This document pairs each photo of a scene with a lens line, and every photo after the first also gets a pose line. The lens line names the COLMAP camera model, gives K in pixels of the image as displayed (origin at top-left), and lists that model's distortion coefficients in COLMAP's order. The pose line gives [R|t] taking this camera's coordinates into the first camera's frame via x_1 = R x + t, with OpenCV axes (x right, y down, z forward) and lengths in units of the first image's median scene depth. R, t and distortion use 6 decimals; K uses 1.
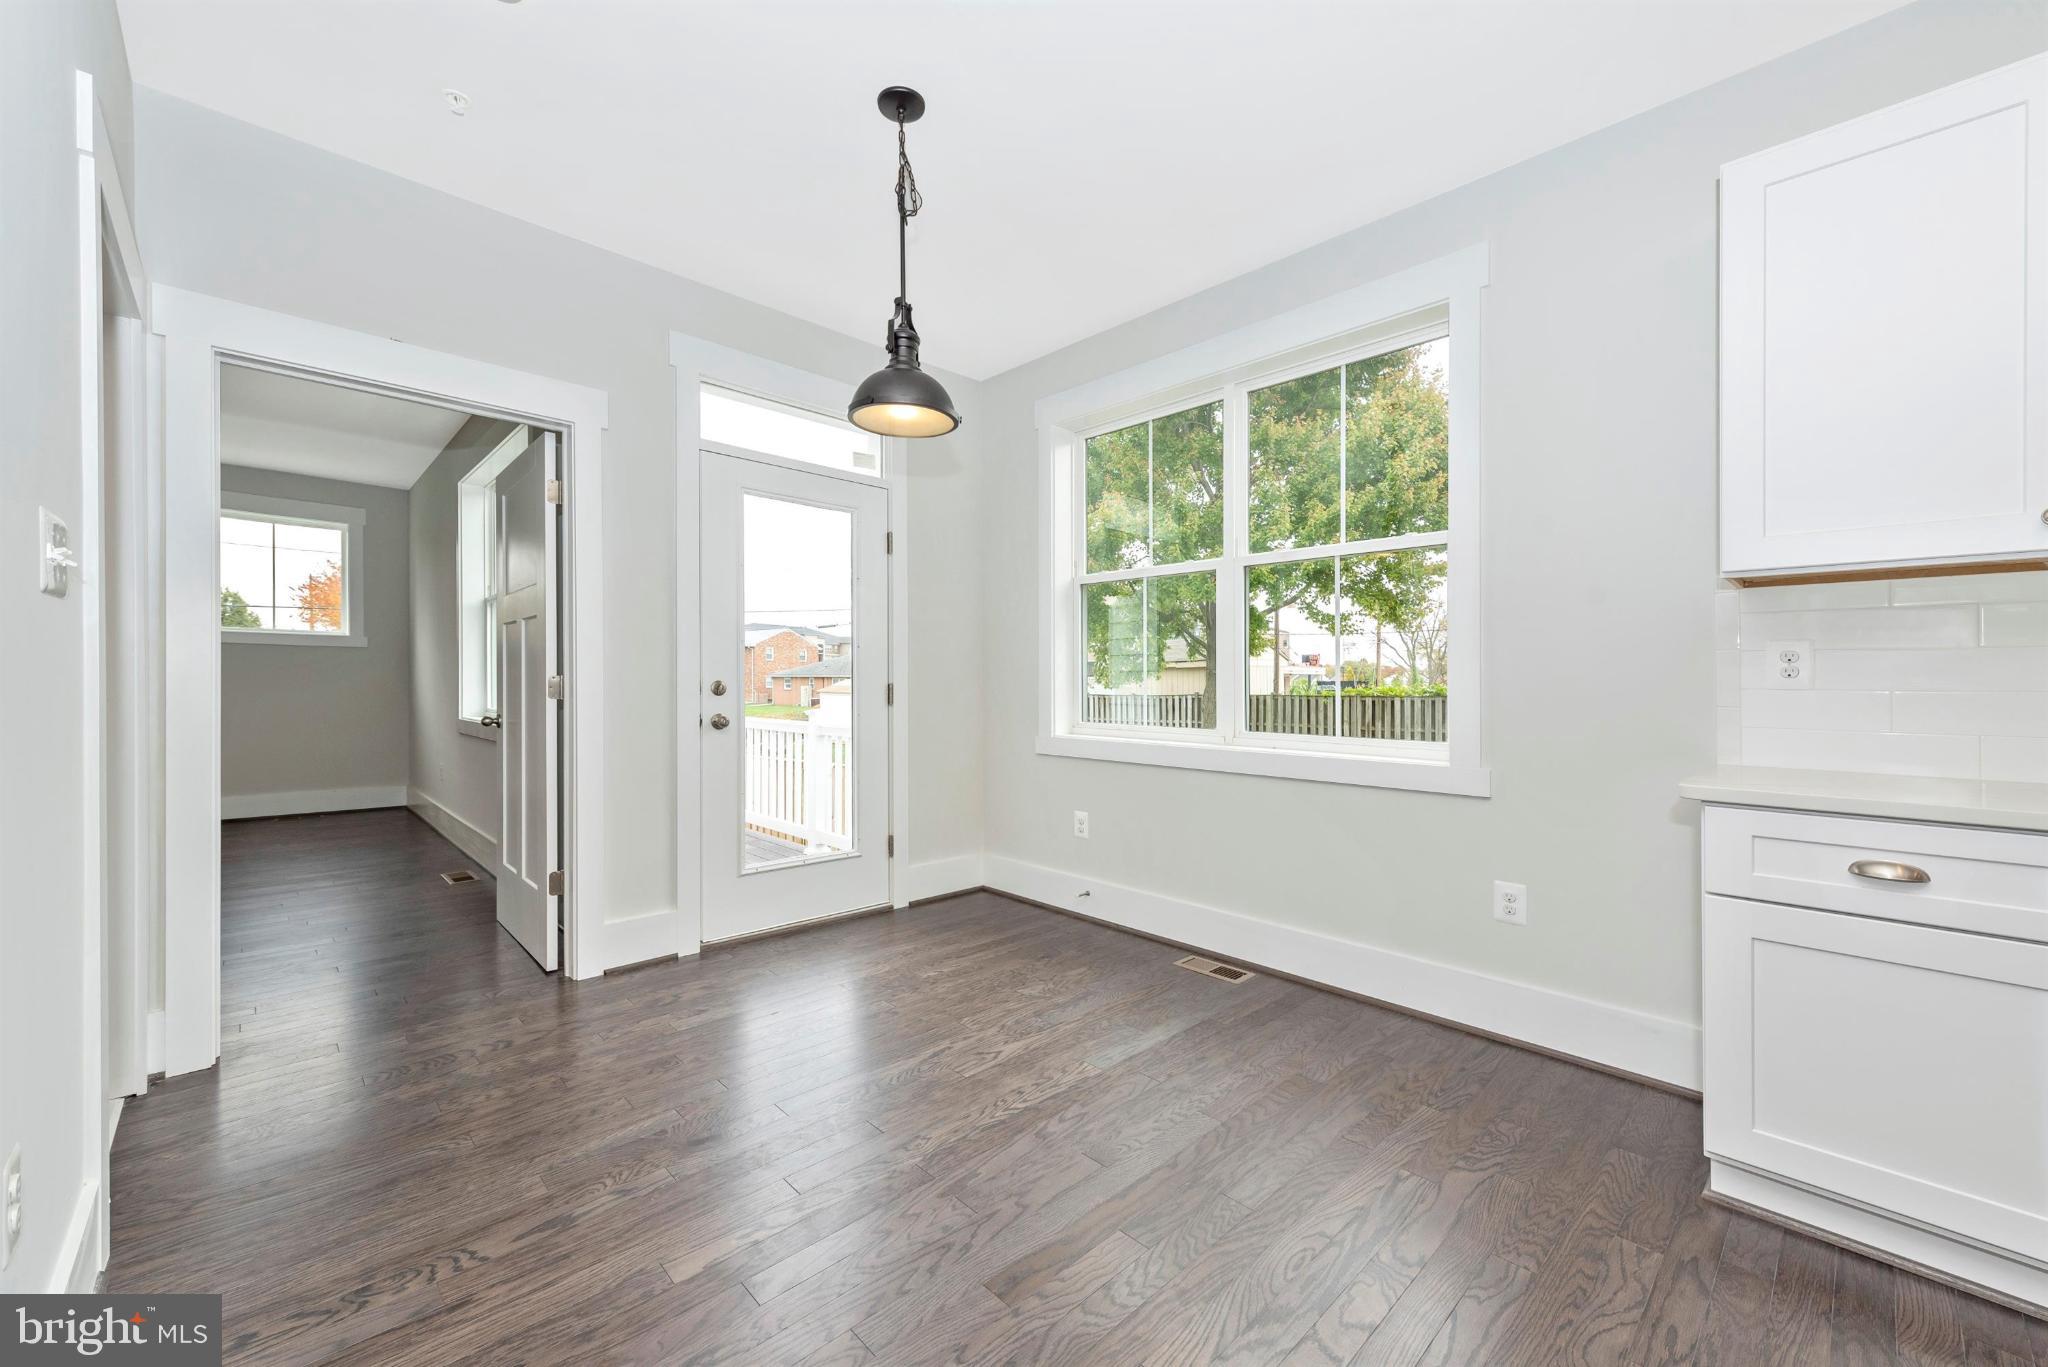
lens RADIAL K [[801.5, 0, 1012.5], [0, 801.5, 688.8], [0, 0, 1]] dist [0.006467, -0.001438]
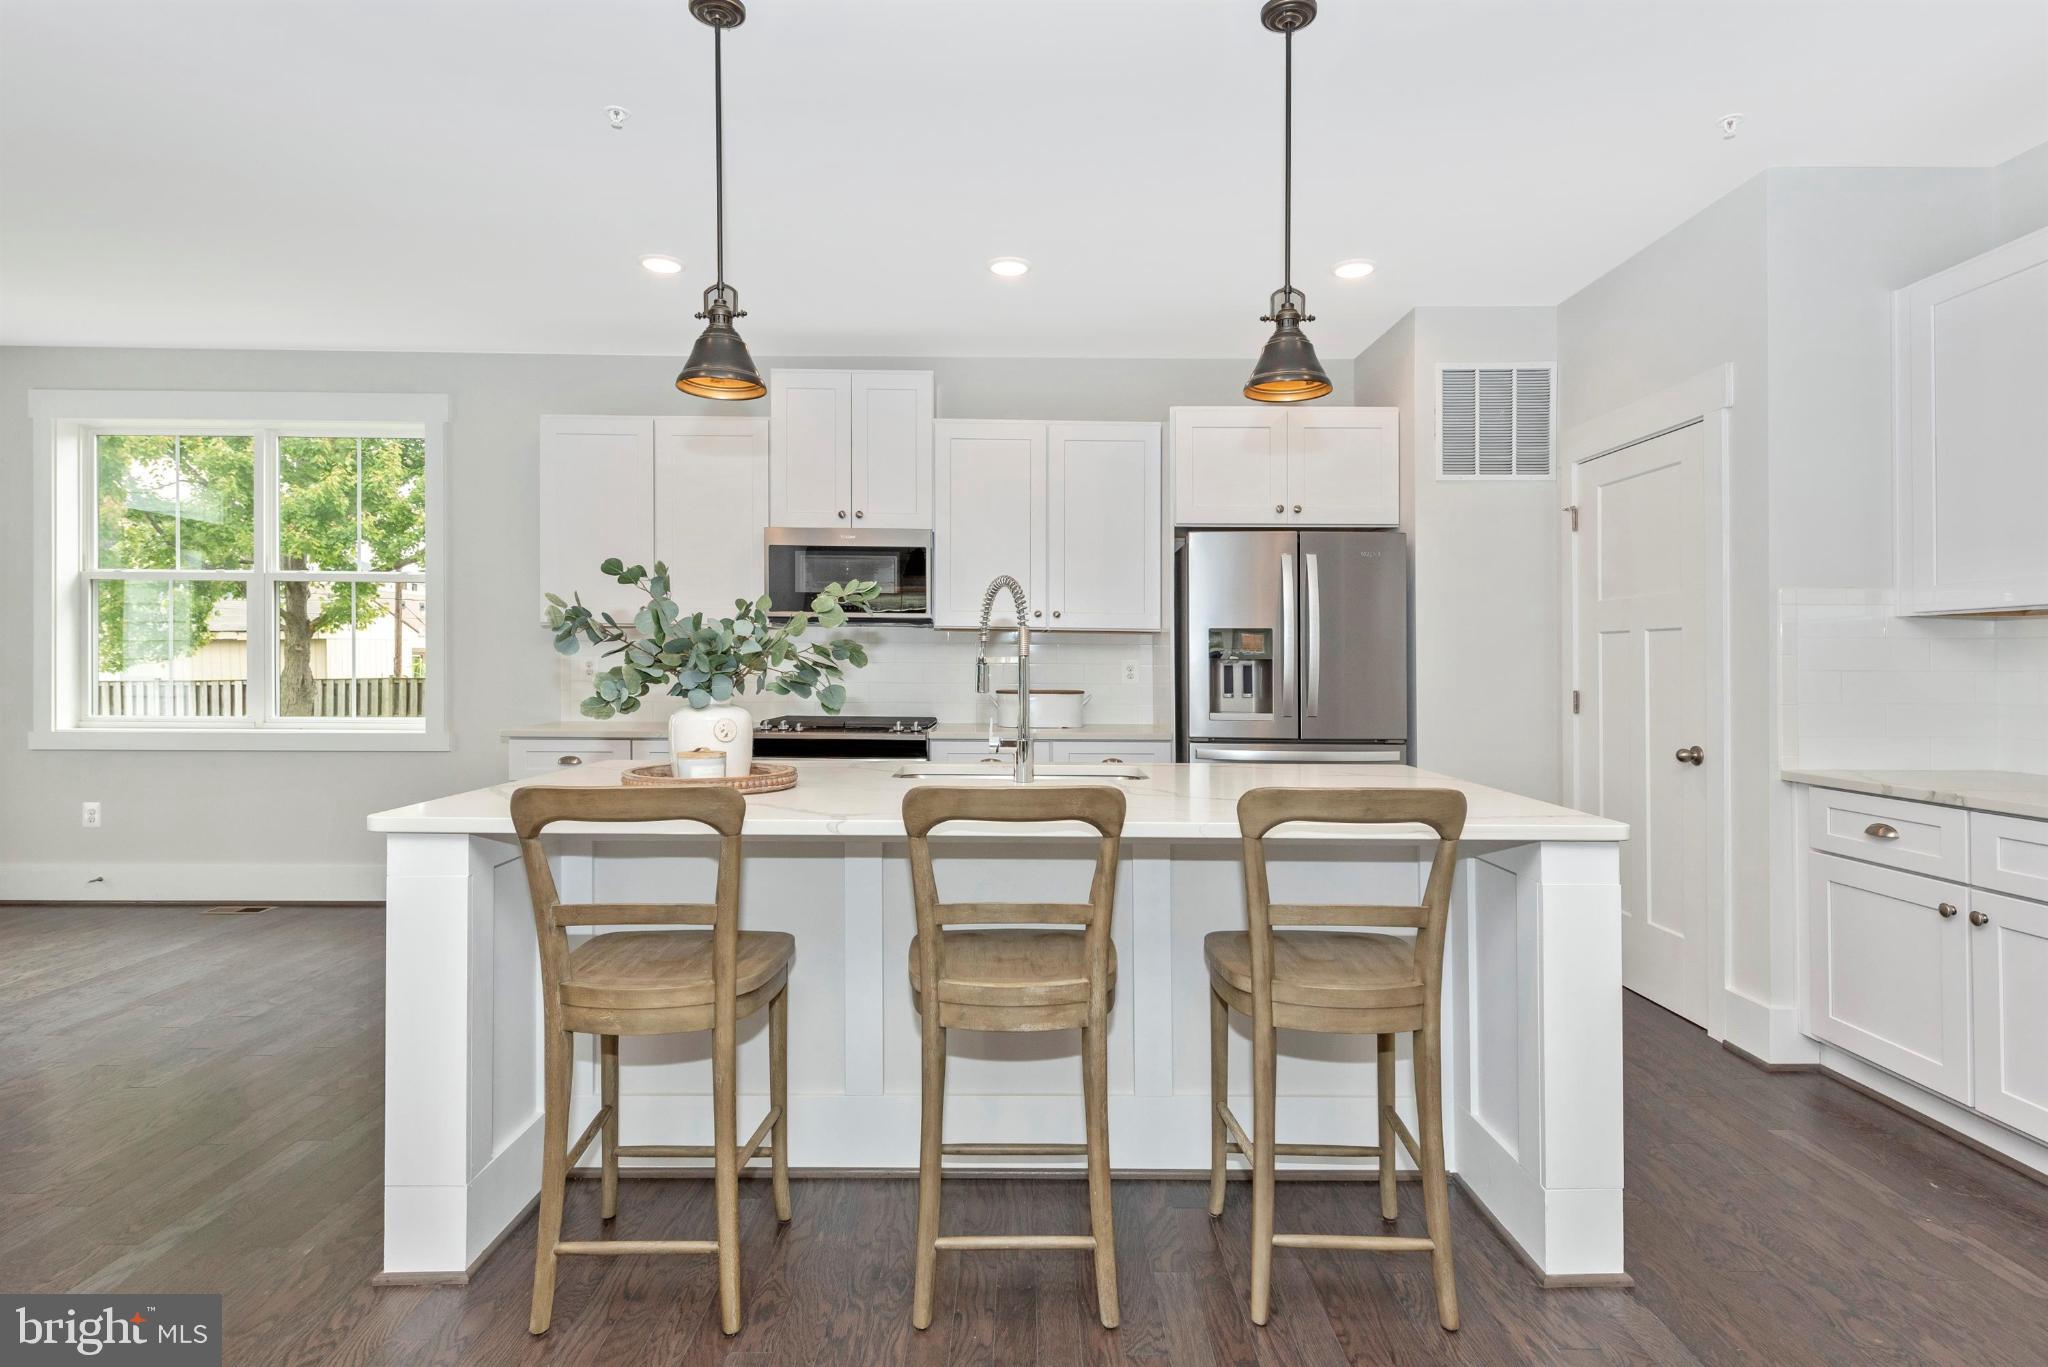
lens RADIAL K [[1141.2, 0, 1021.7], [0, 1141.2, 669.3], [0, 0, 1]] dist [0.006079, -0.001064]
pose [[0.695181, 0.003027, 0.718828, -0.115370], [-0.004047, 0.999992, -0.000298, -0.013967], [-0.718823, -0.002702, 0.695188, -0.705805]]
